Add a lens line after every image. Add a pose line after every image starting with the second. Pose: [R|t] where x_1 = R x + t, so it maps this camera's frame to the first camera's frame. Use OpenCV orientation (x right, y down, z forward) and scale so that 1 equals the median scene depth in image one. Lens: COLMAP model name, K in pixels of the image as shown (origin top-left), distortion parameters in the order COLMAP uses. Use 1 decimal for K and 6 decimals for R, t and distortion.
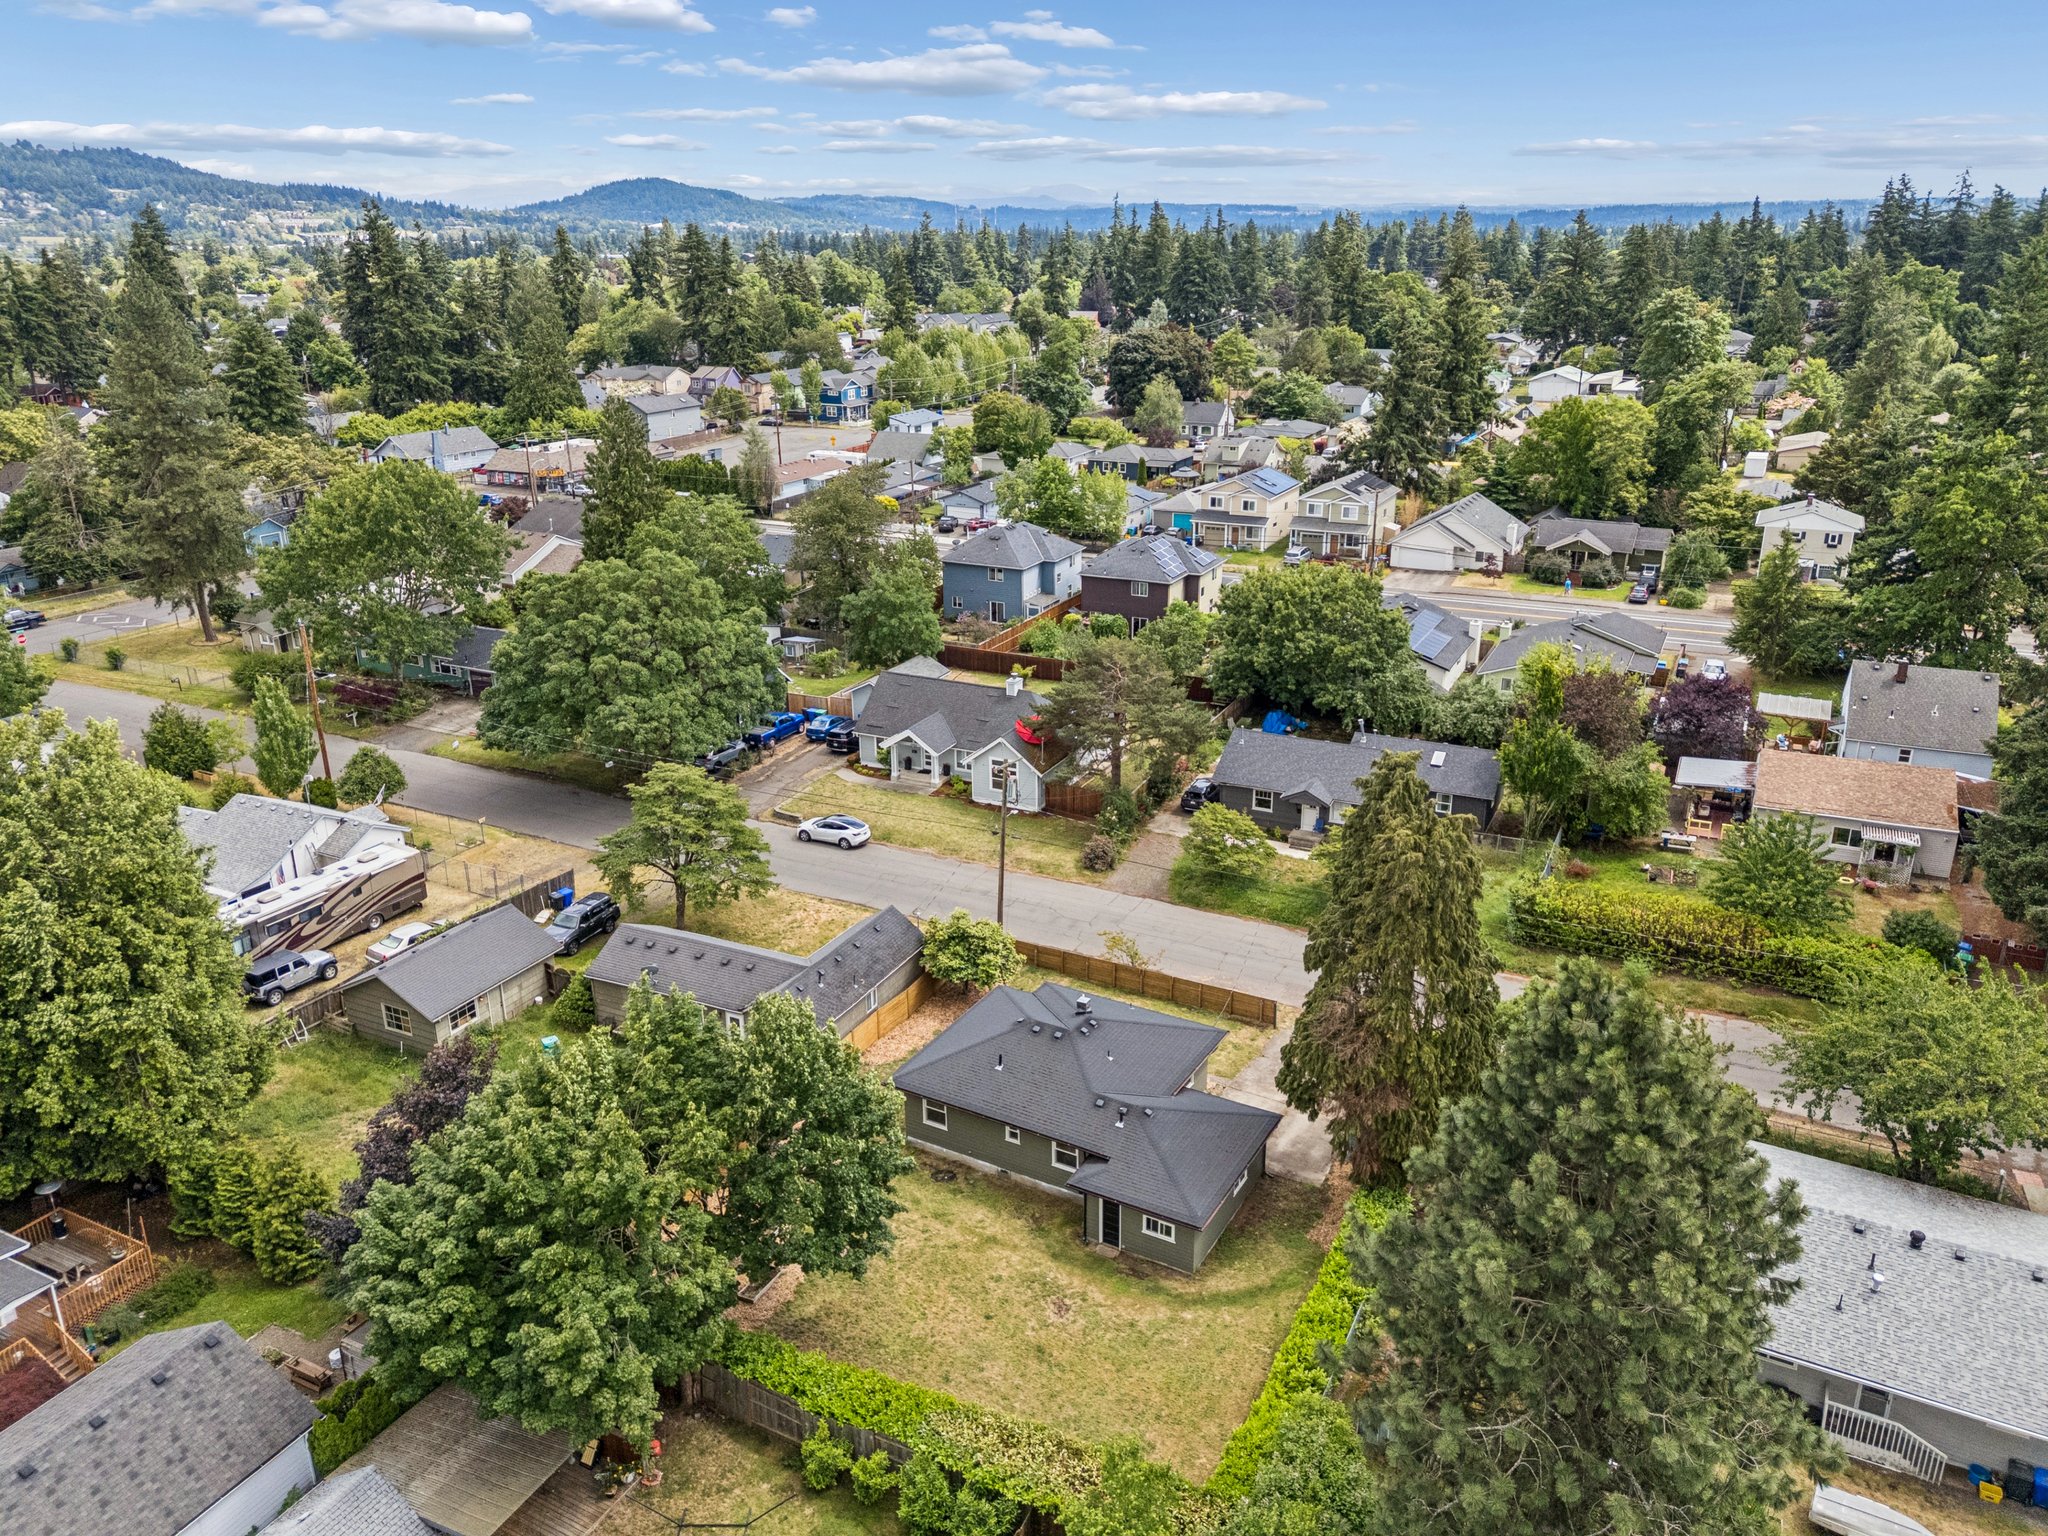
lens RADIAL K [[1450.8, 0, 1028.8], [0, 1450.8, 757.4], [0, 0, 1]] dist [0.009596, 0.001419]
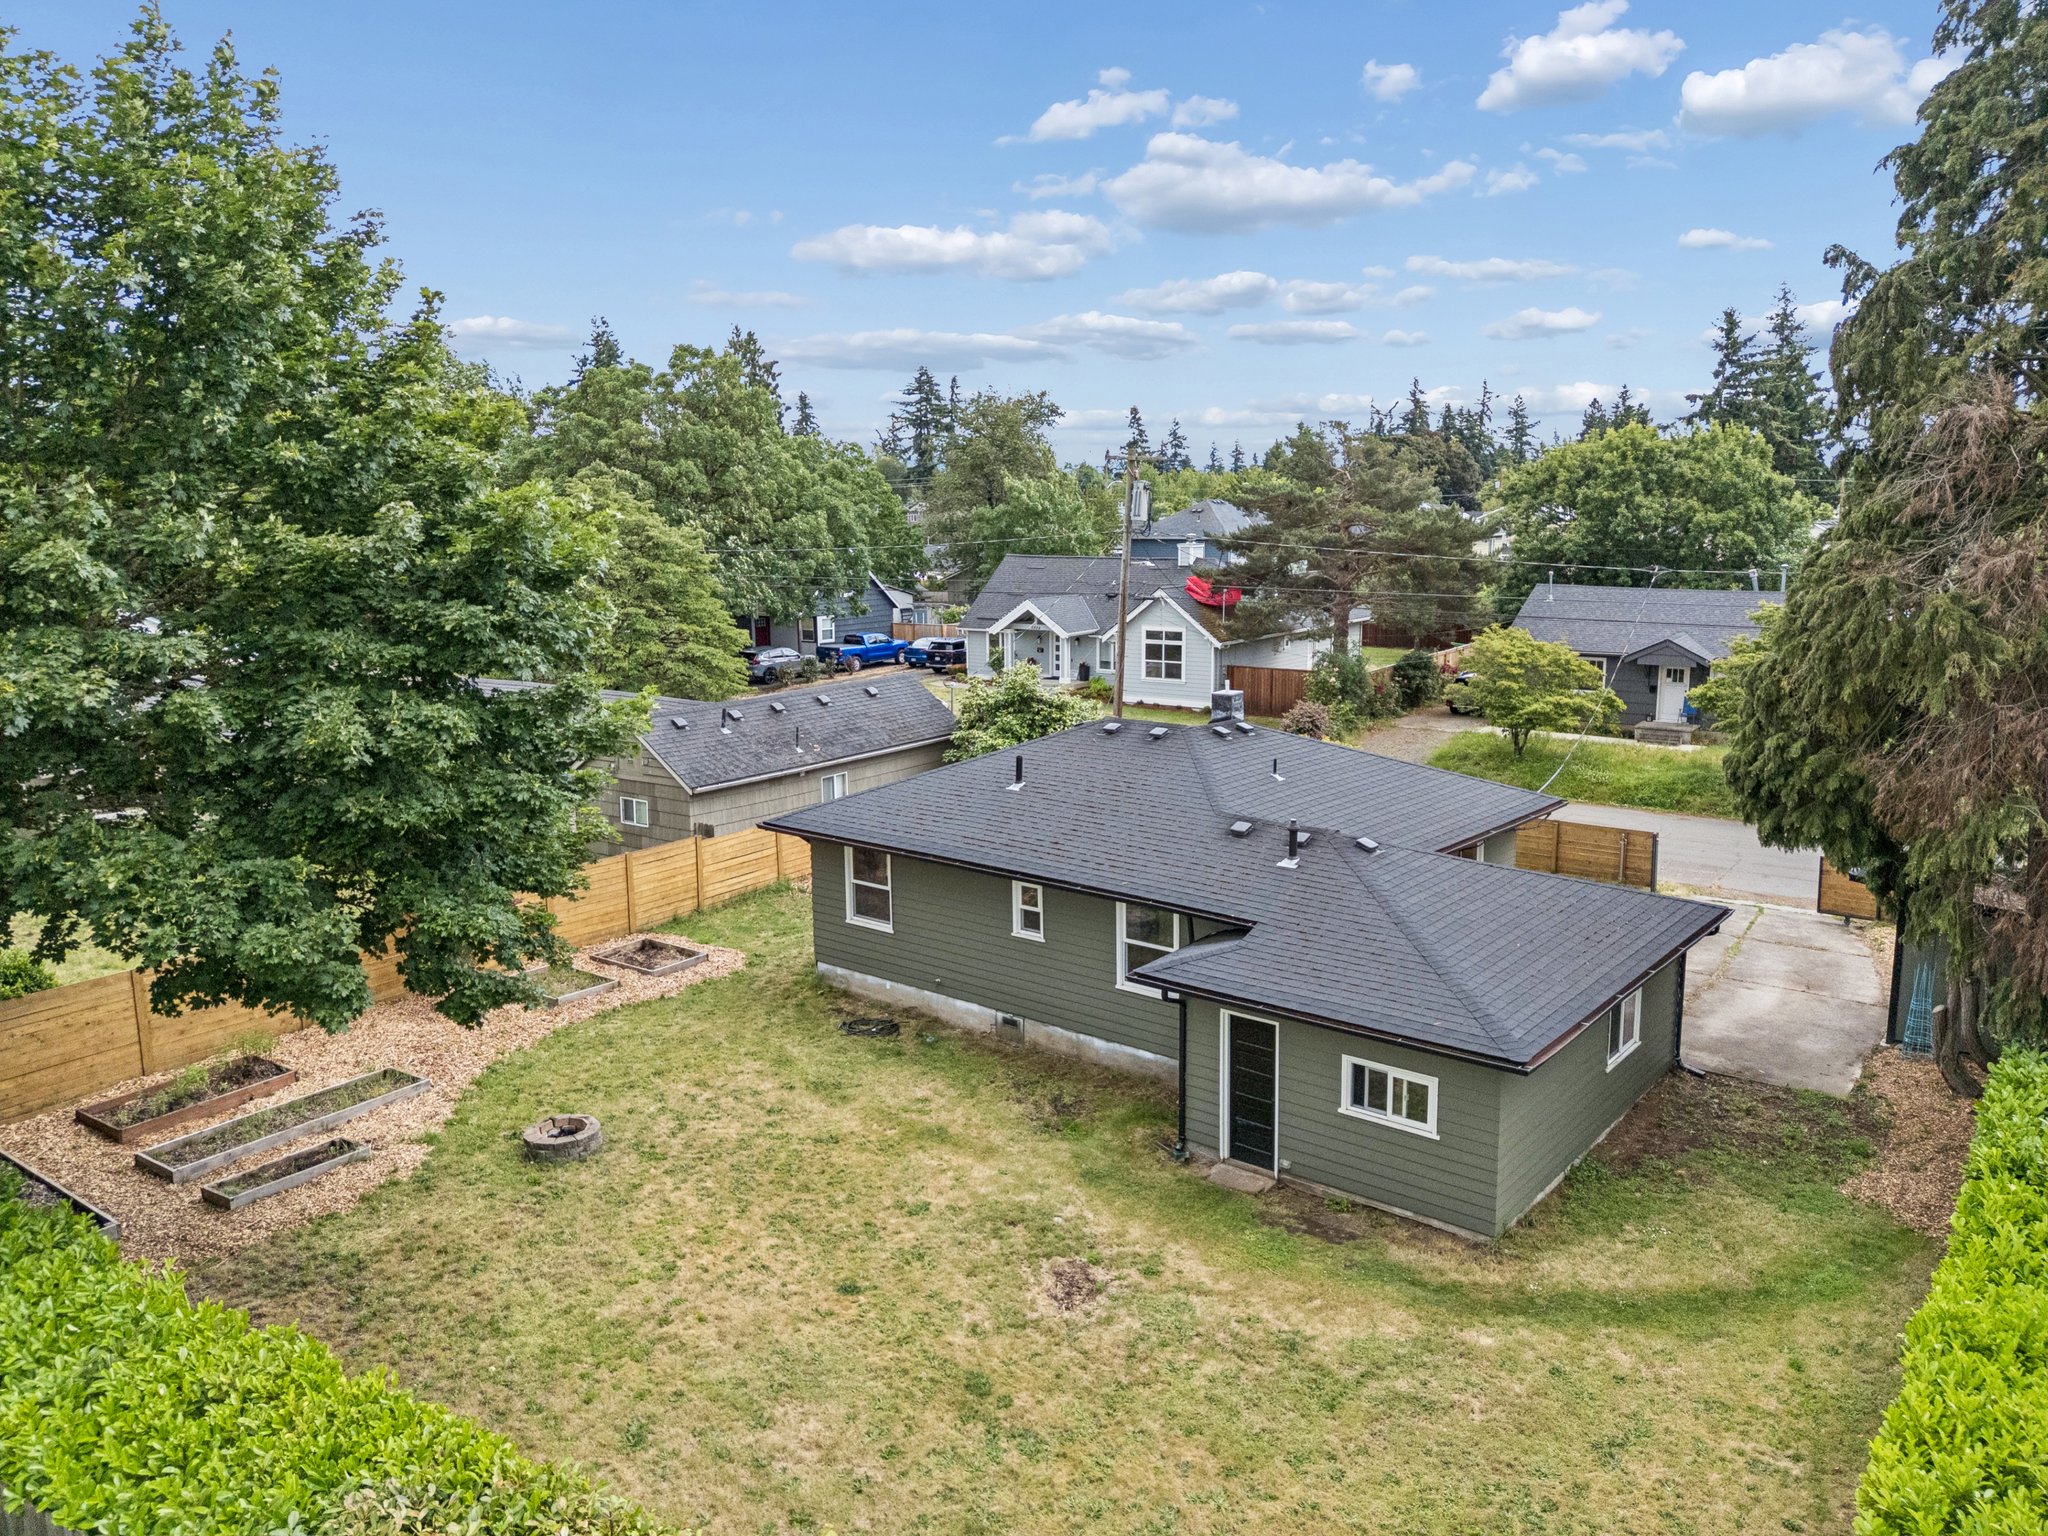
lens RADIAL K [[1450.8, 0, 1013.8], [0, 1450.8, 777.0], [0, 0, 1]] dist [0.009596, 0.001419]
pose [[0.982976, 0.020693, -0.182563, 0.060400], [-0.051177, 0.985151, -0.163885, 0.294480], [0.176461, 0.170438, 0.969439, 0.608407]]
